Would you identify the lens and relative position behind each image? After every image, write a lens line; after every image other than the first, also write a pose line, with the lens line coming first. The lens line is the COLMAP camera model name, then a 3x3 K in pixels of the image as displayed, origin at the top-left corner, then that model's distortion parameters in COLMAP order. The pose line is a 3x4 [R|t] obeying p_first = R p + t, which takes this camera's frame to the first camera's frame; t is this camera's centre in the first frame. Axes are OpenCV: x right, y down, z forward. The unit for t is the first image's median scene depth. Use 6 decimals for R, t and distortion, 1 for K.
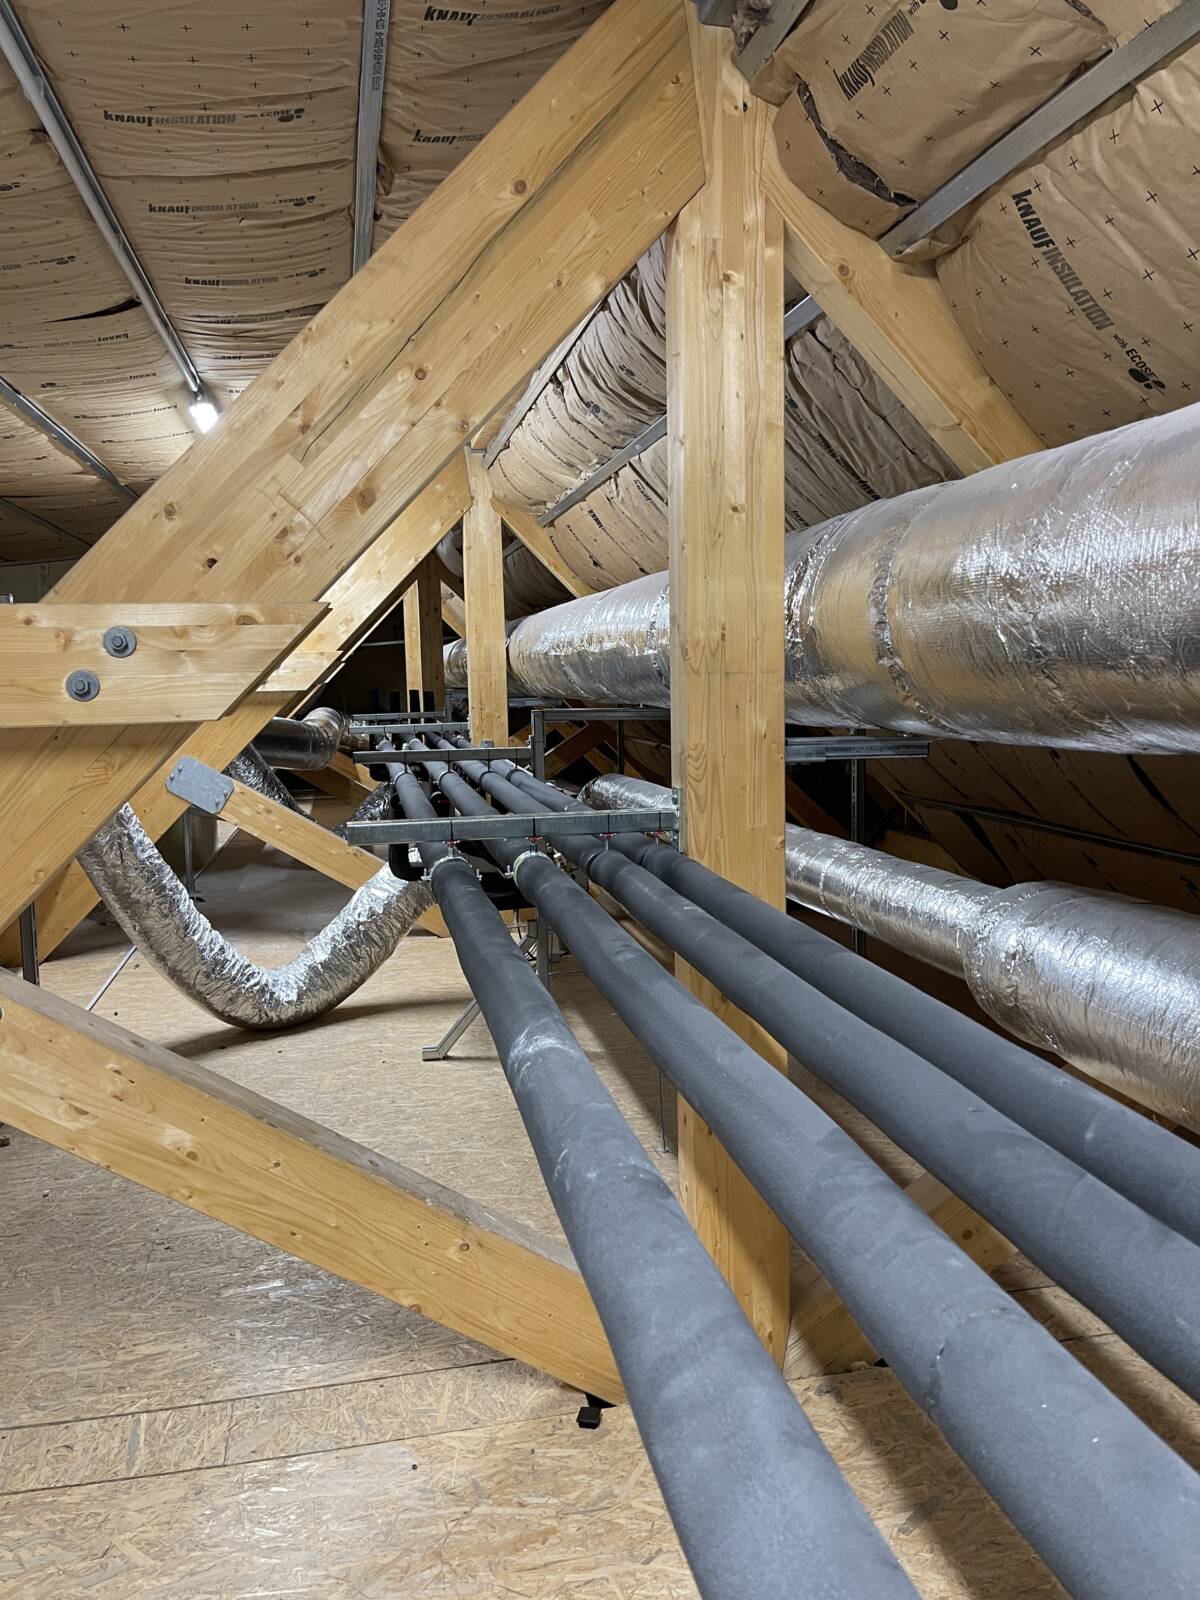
lens RADIAL K [[1215.1, 0, 609.6], [0, 1215.1, 805.7], [0, 0, 1]] dist [0.064776, -0.046924]
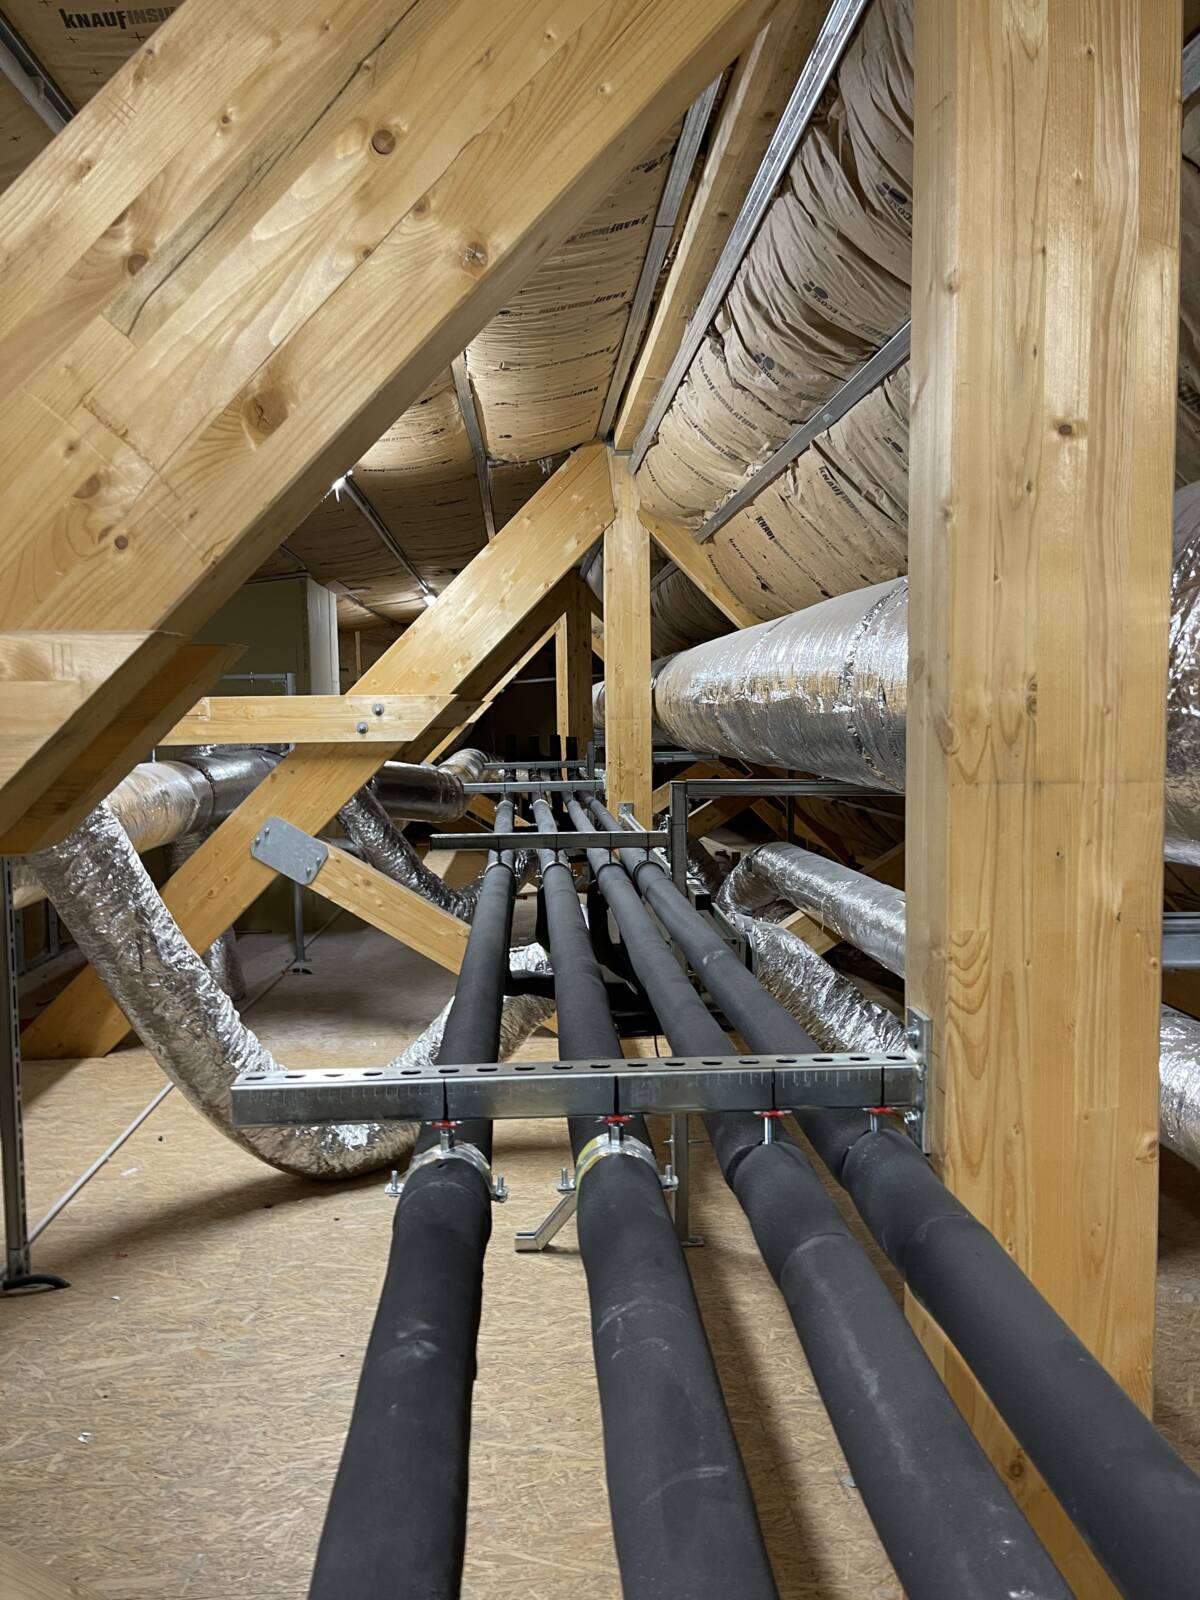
lens RADIAL K [[1215.1, 0, 596.9], [0, 1215.1, 797.6], [0, 0, 1]] dist [0.064776, -0.046924]
pose [[0.989022, 0.018295, -0.146634, -0.000664], [-0.023225, 0.999219, -0.031977, -0.045460], [0.145934, 0.035031, 0.988674, 0.277940]]
